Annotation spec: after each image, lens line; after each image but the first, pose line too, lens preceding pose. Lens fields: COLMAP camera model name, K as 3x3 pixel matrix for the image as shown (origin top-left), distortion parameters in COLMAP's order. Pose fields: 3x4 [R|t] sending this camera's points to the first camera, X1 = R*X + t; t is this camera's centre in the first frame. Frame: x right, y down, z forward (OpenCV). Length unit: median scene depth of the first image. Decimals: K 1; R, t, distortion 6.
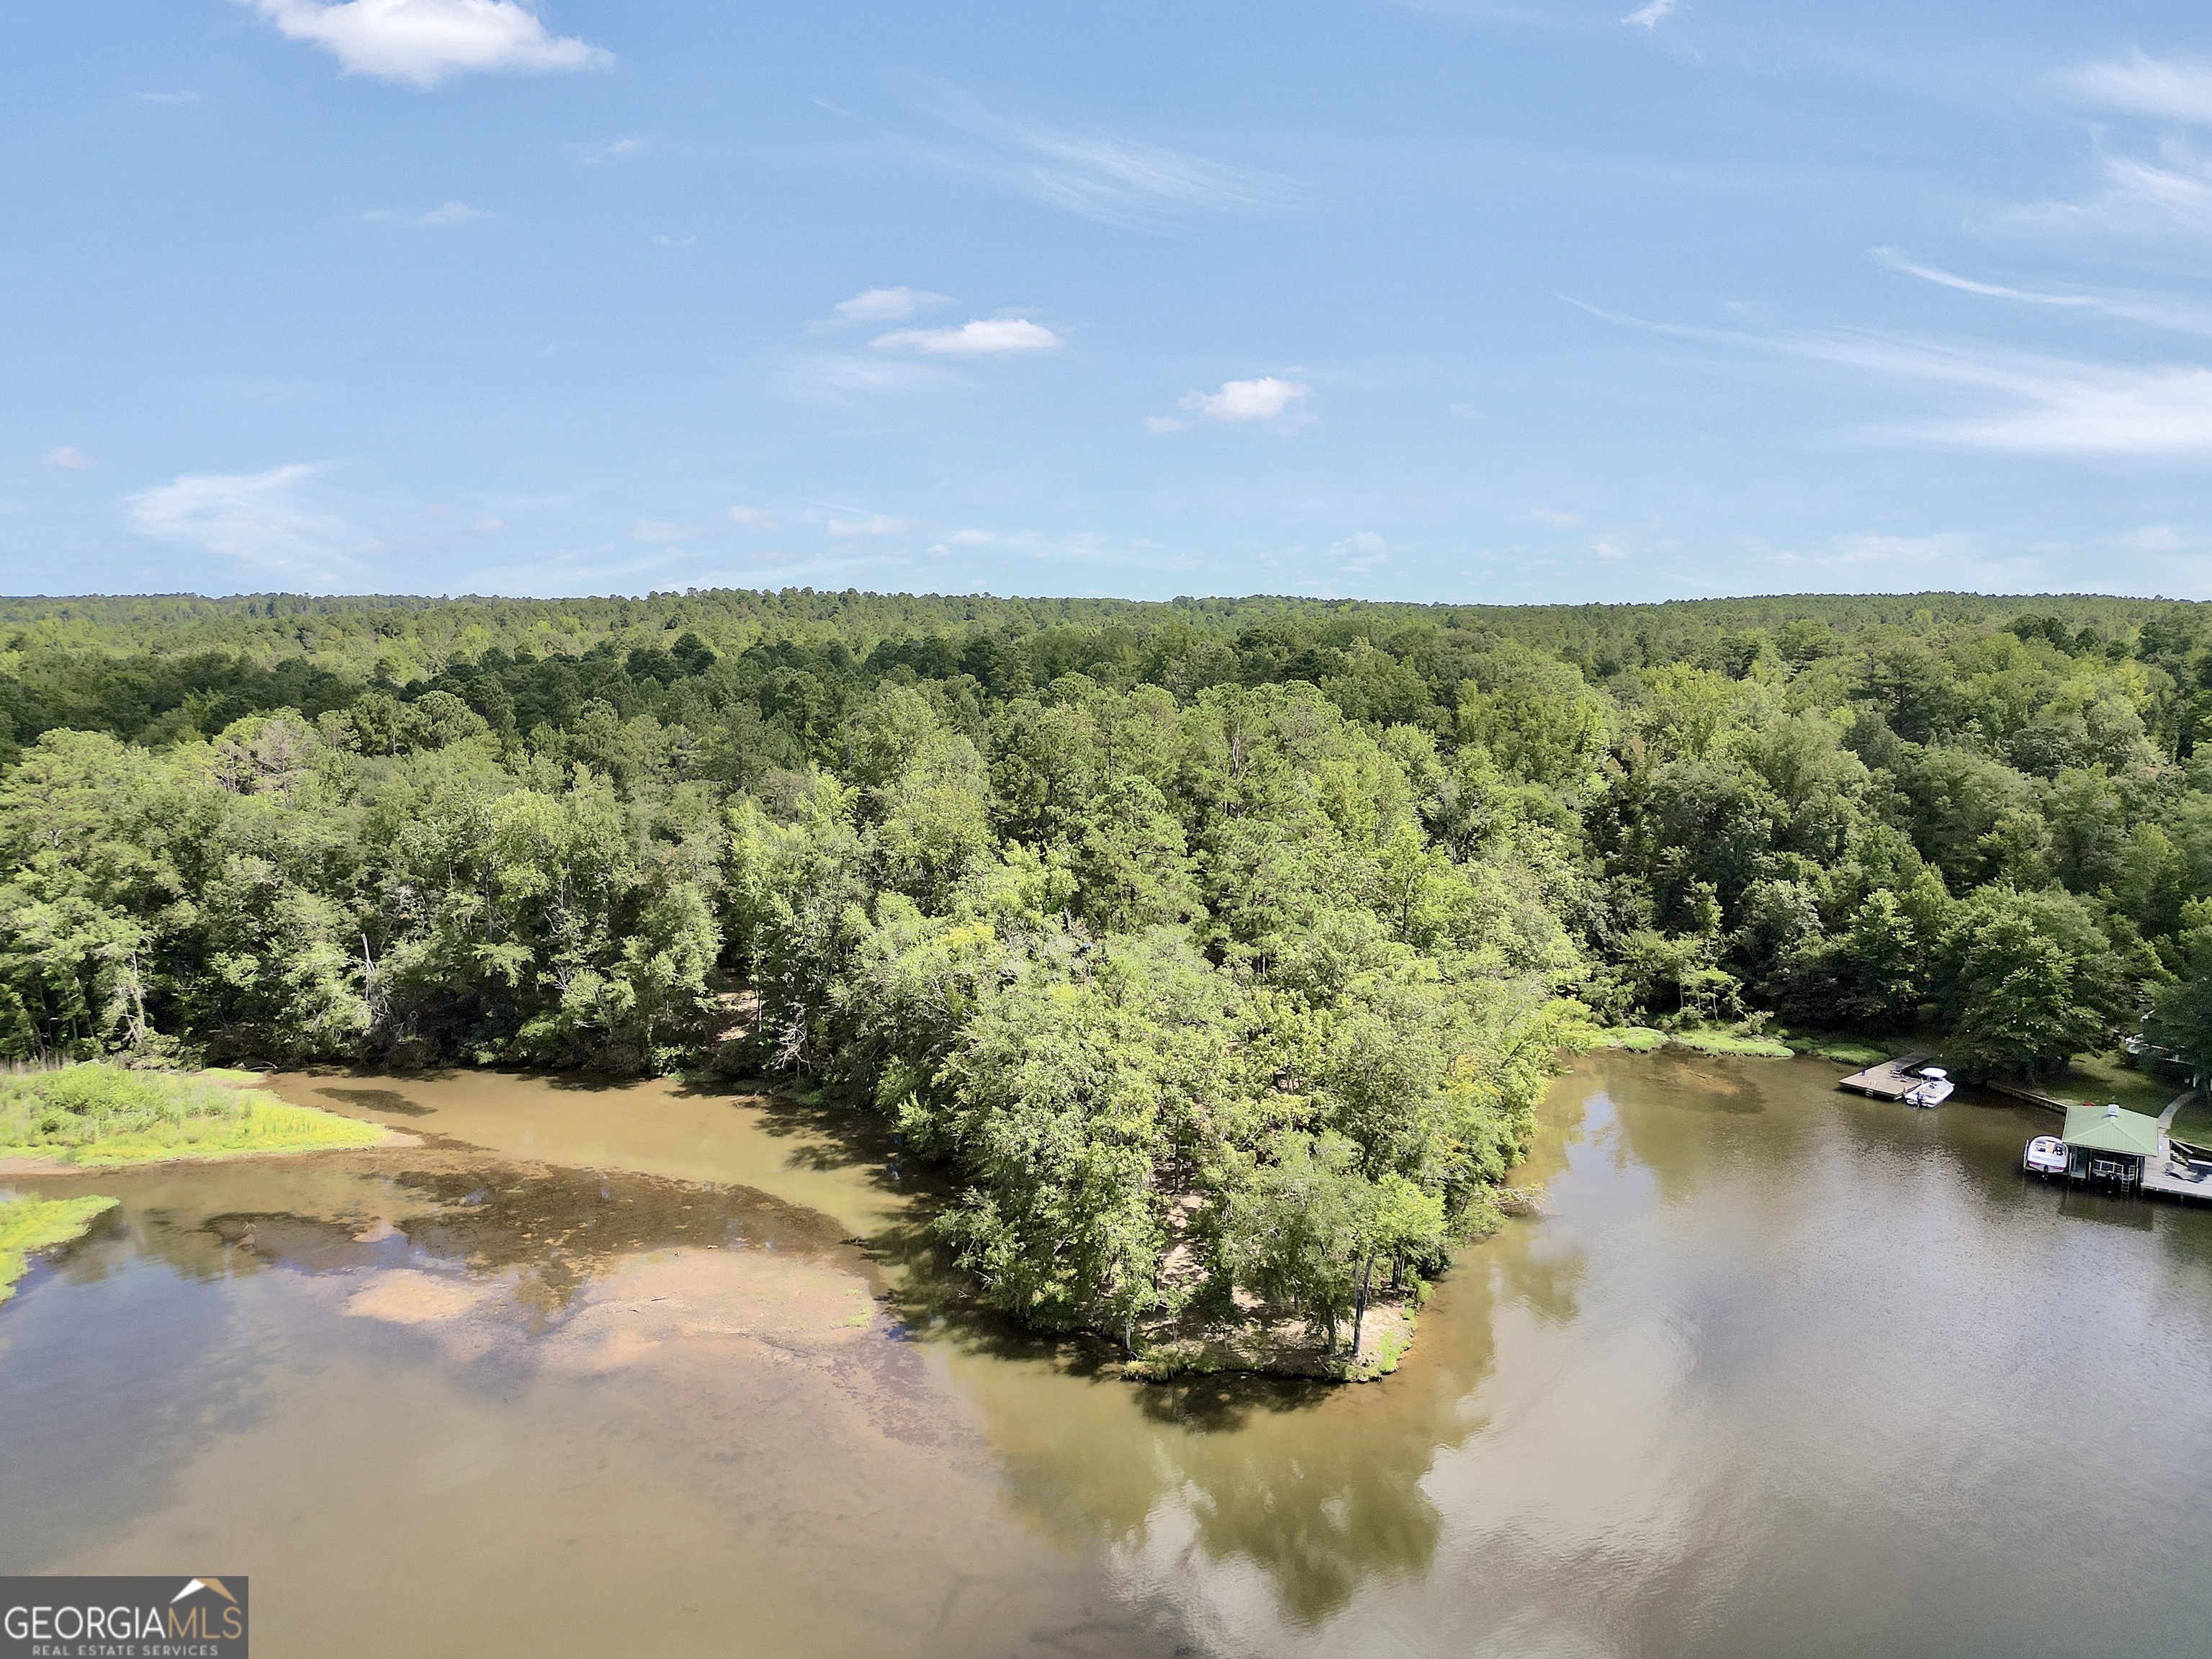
lens RADIAL K [[1531.4, 0, 1112.6], [0, 1531.4, 906.2], [0, 0, 1]] dist [0.013236, 0.002602]
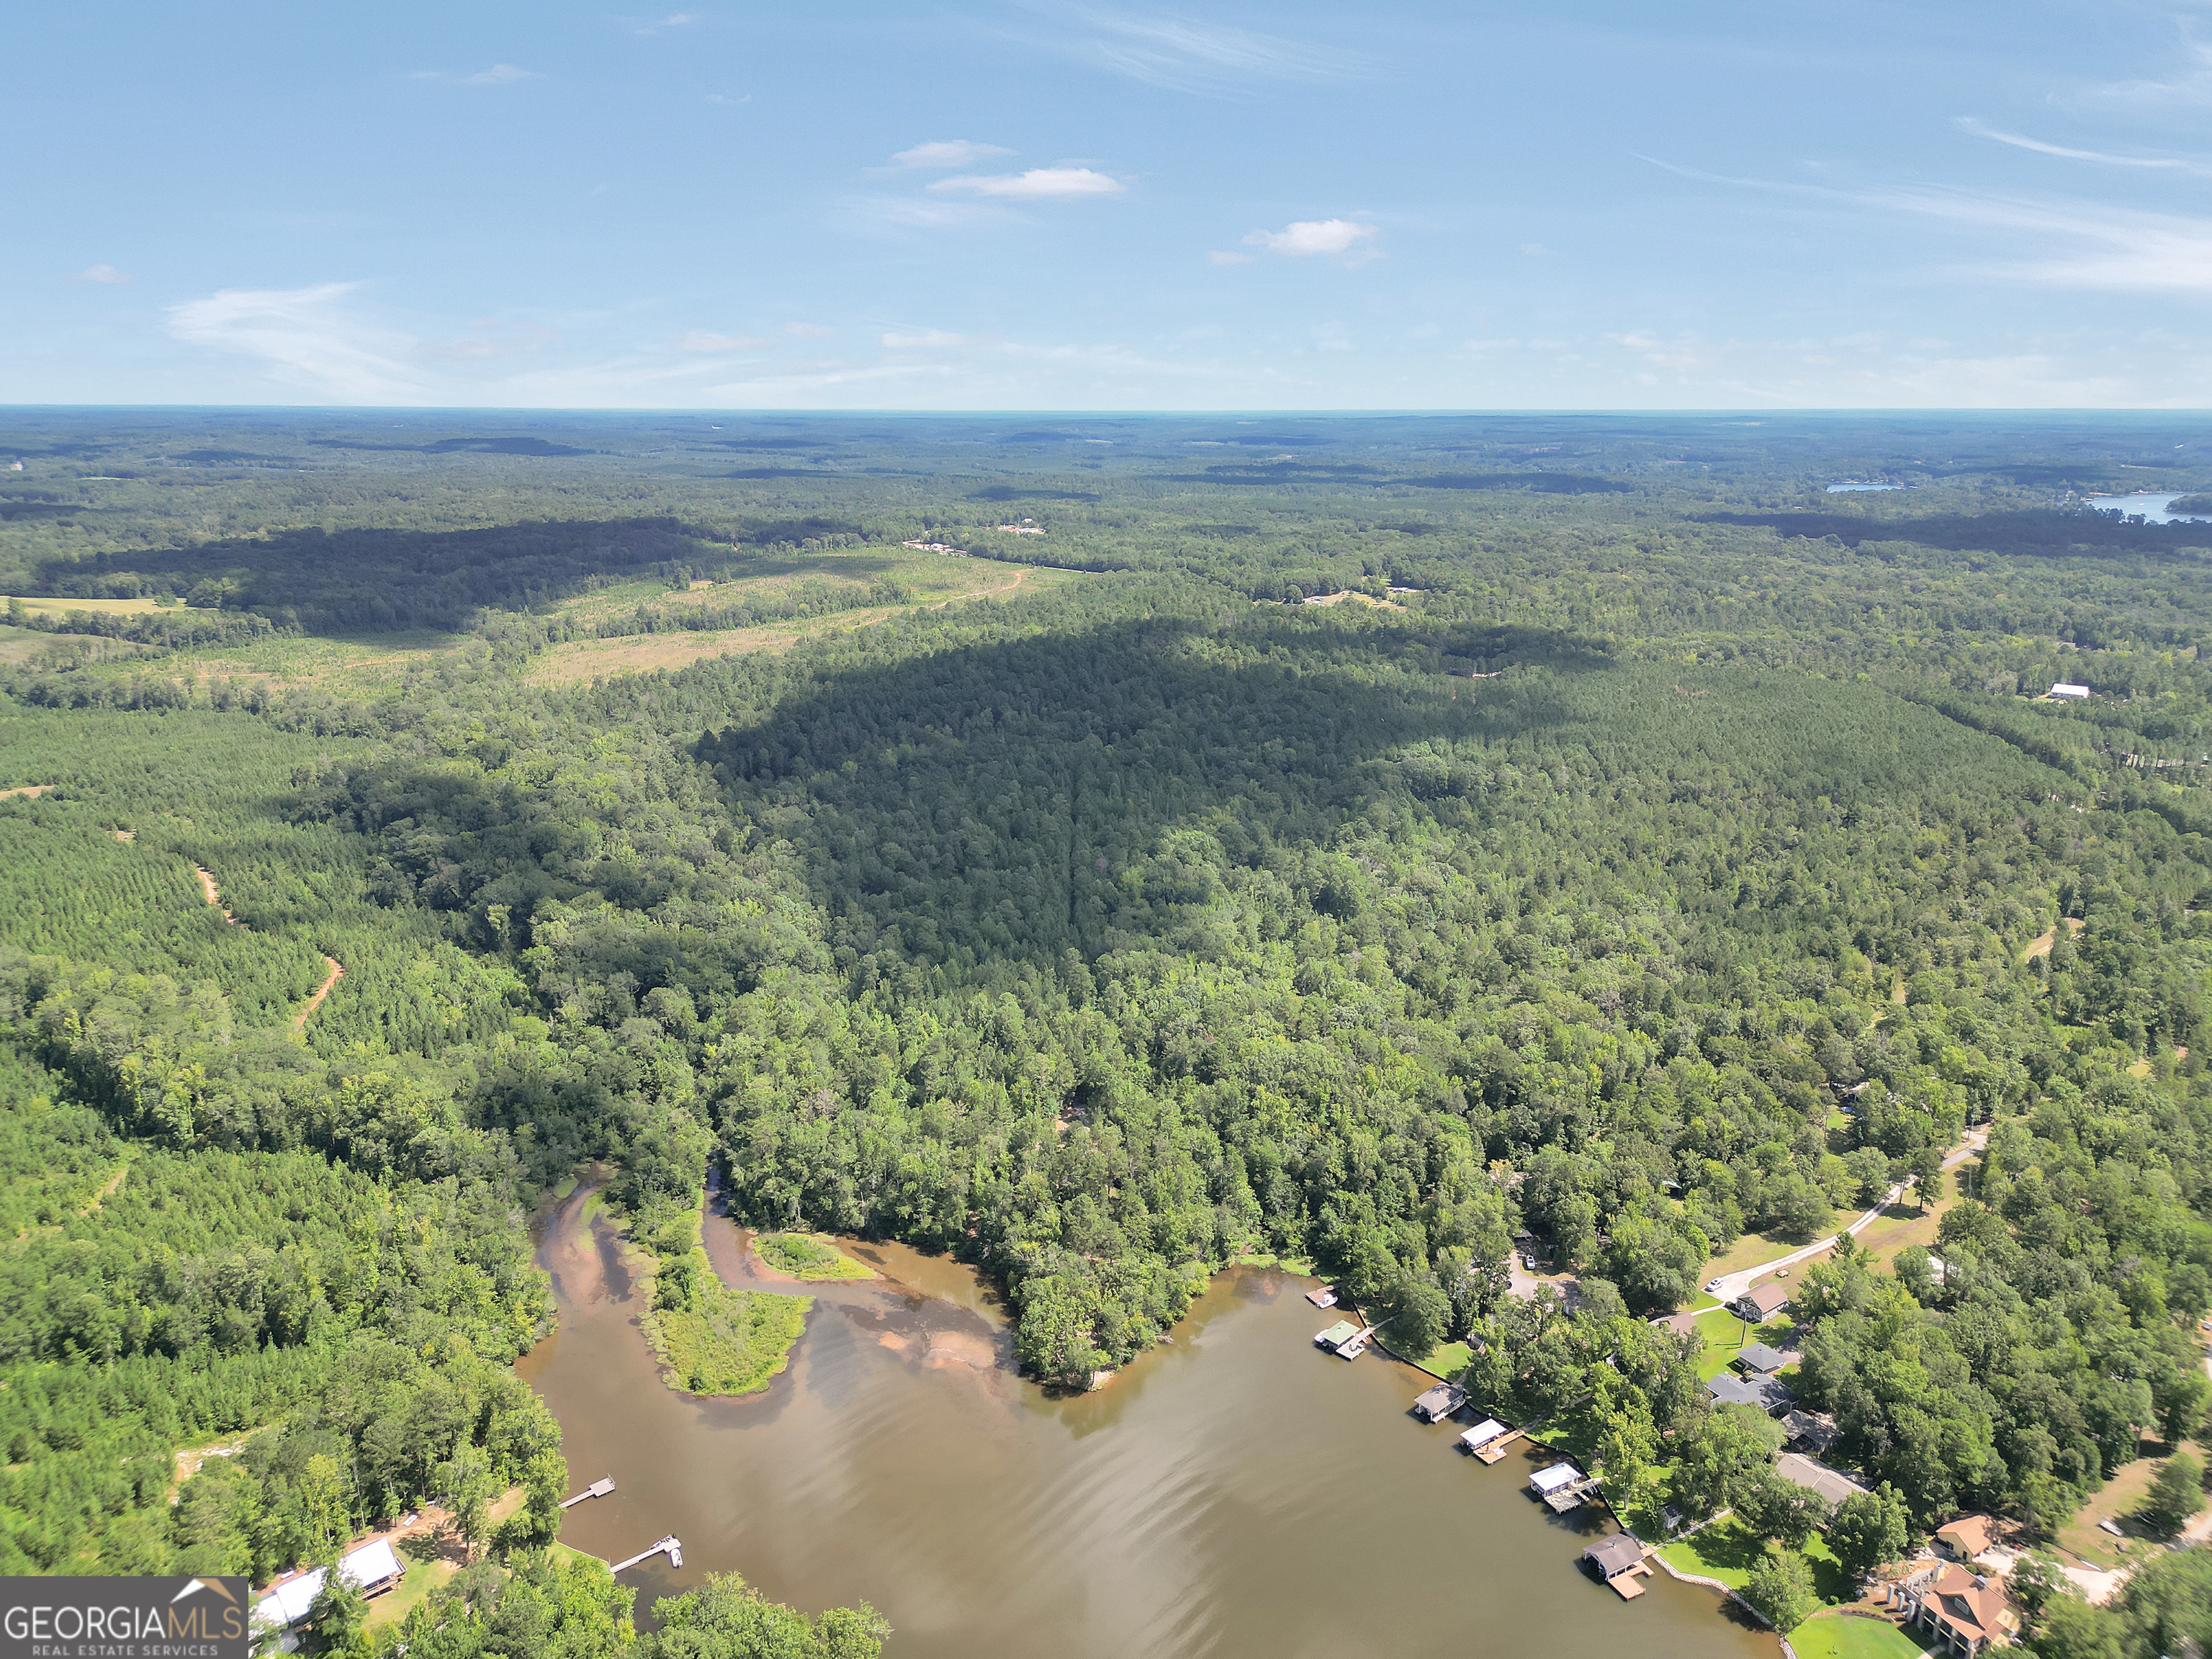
lens RADIAL K [[1565.0, 0, 1106.0], [0, 1565.0, 829.5], [0, 0, 1]] dist [0.082669, -0.070030]
pose [[0.981100, 0.058151, -0.184555, 0.630486], [-0.038906, 0.993579, 0.106239, -1.204147], [0.189548, -0.097051, 0.977063, -2.231725]]
